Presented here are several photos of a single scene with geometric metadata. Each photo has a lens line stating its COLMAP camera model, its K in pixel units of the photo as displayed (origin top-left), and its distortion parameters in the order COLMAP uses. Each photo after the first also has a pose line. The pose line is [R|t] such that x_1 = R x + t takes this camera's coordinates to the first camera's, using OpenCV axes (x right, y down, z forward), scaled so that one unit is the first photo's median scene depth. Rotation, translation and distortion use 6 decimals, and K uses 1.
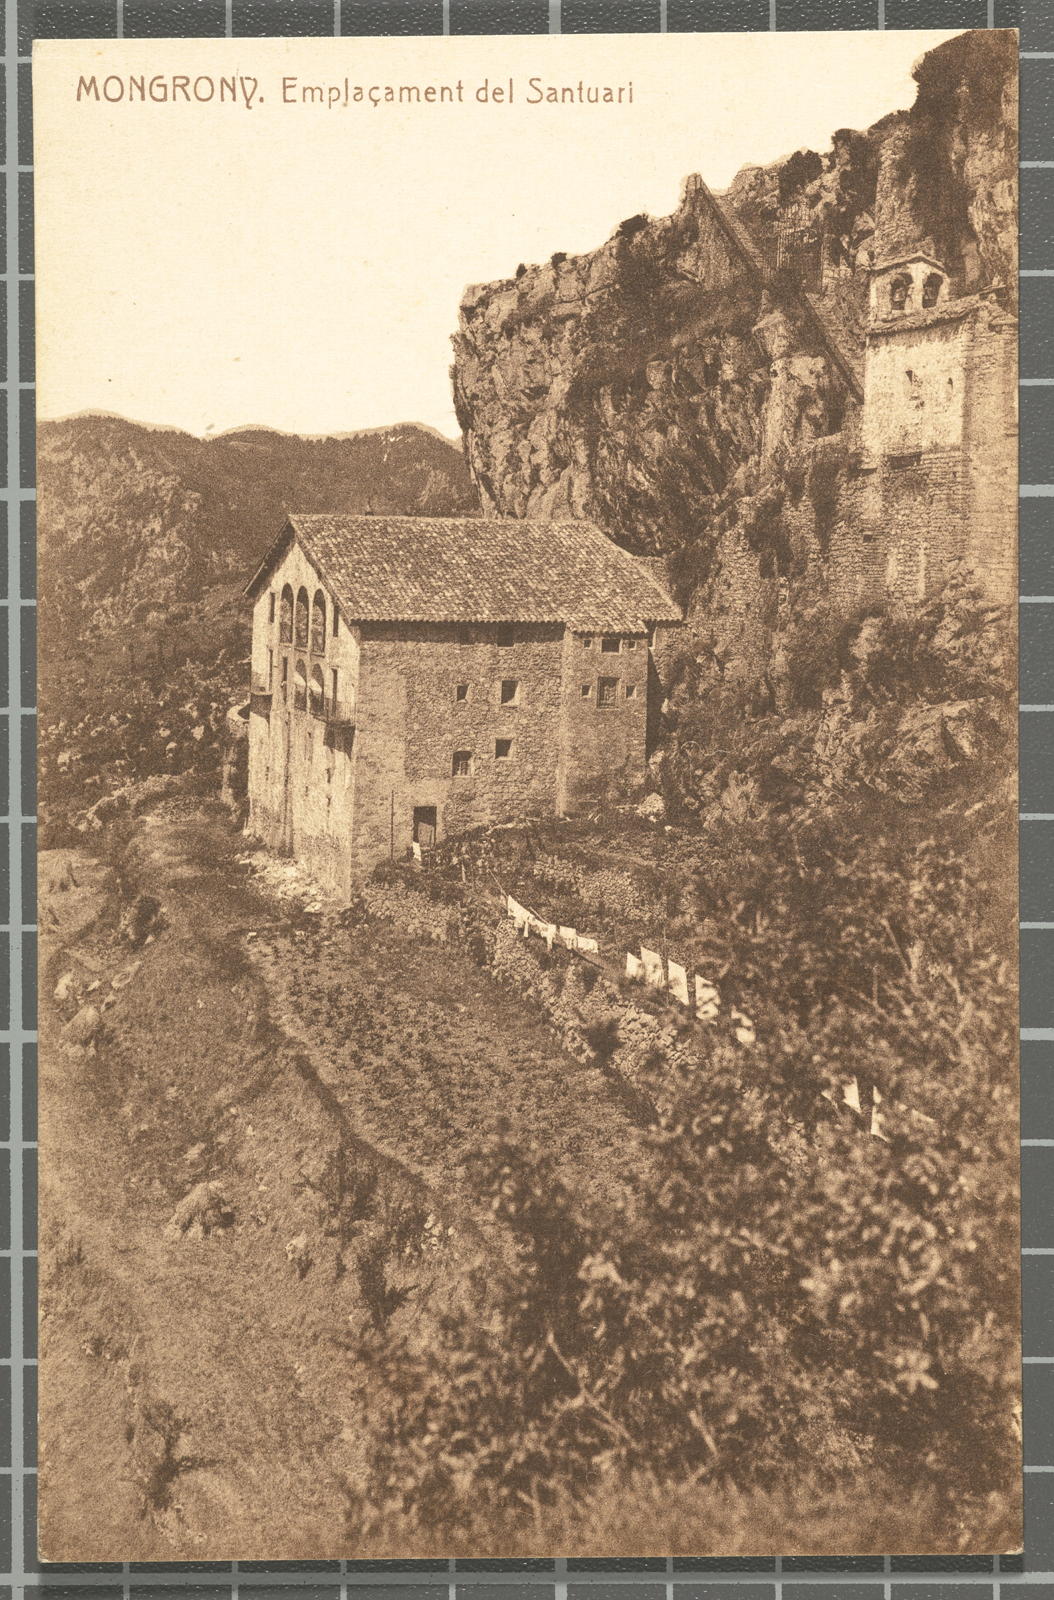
lens RADIAL K [[5903.3, 0, 526.0], [0, 5903.3, 802.6], [0, 0, 1]] dist [0.829618, 0.000000]
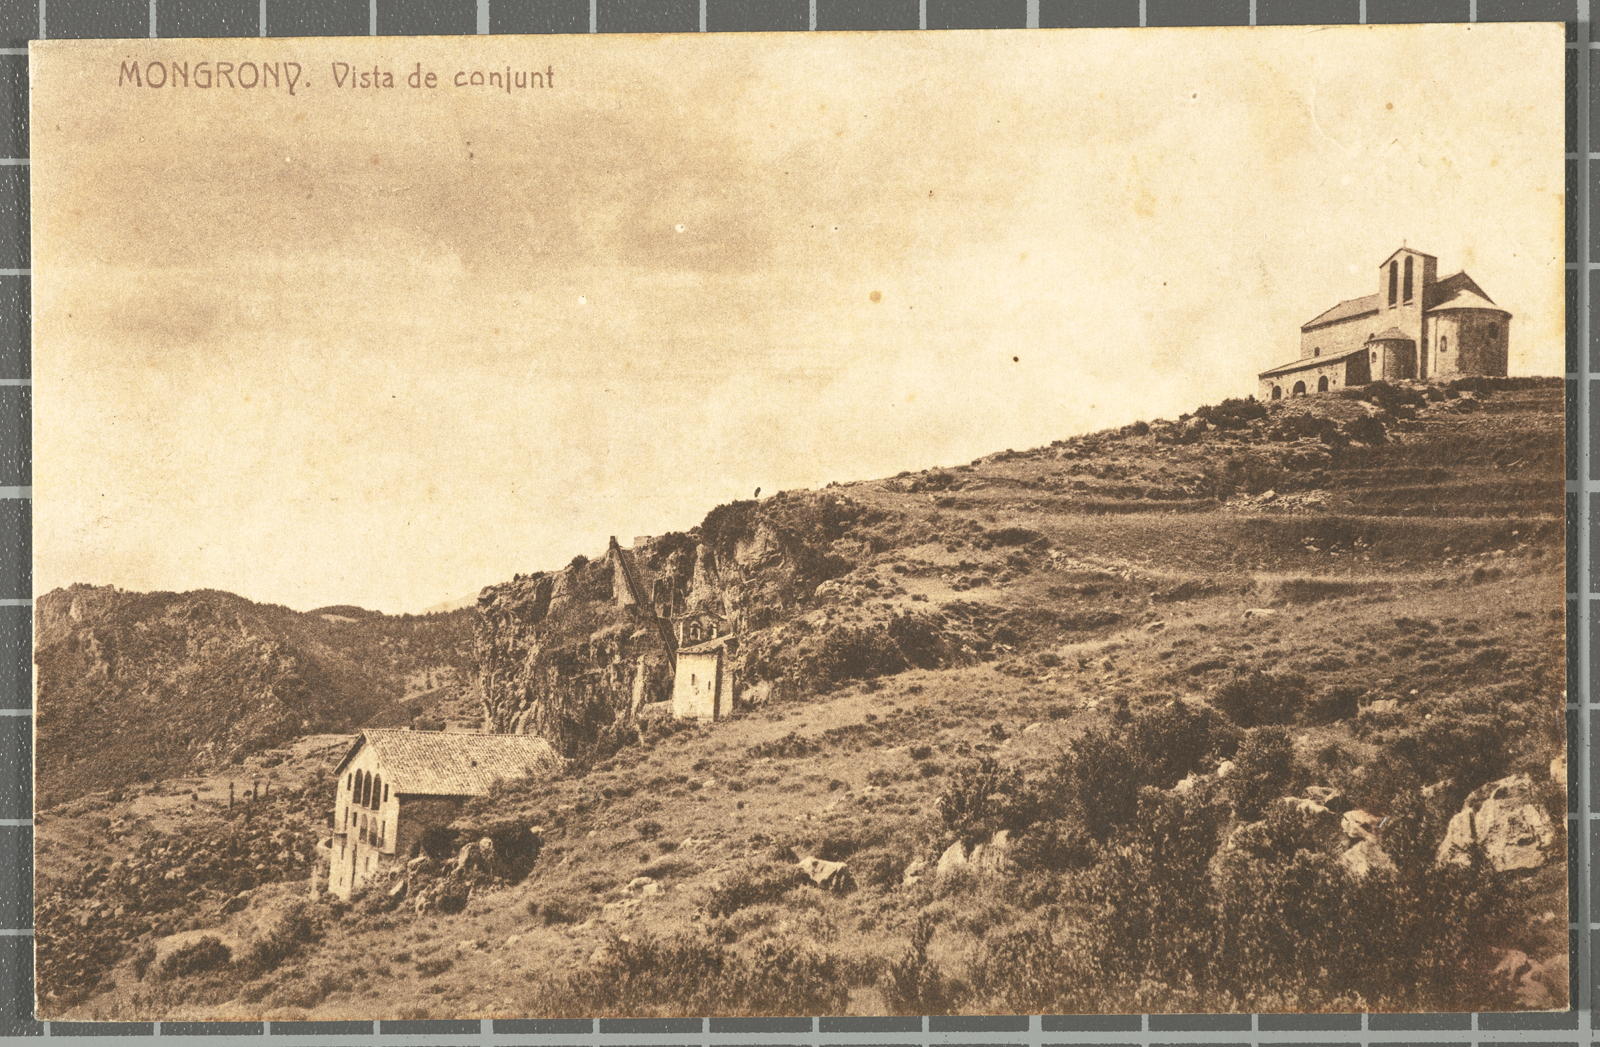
lens RADIAL K [[5903.3, 0, 805.4], [0, 5903.3, 525.5], [0, 0, 1]] dist [0.829618, 0.000000]
pose [[0.998532, 0.043416, 0.032390, 0.025958], [-0.040997, 0.996565, -0.071956, 0.010966], [-0.035402, 0.070522, 0.996882, -0.649272]]
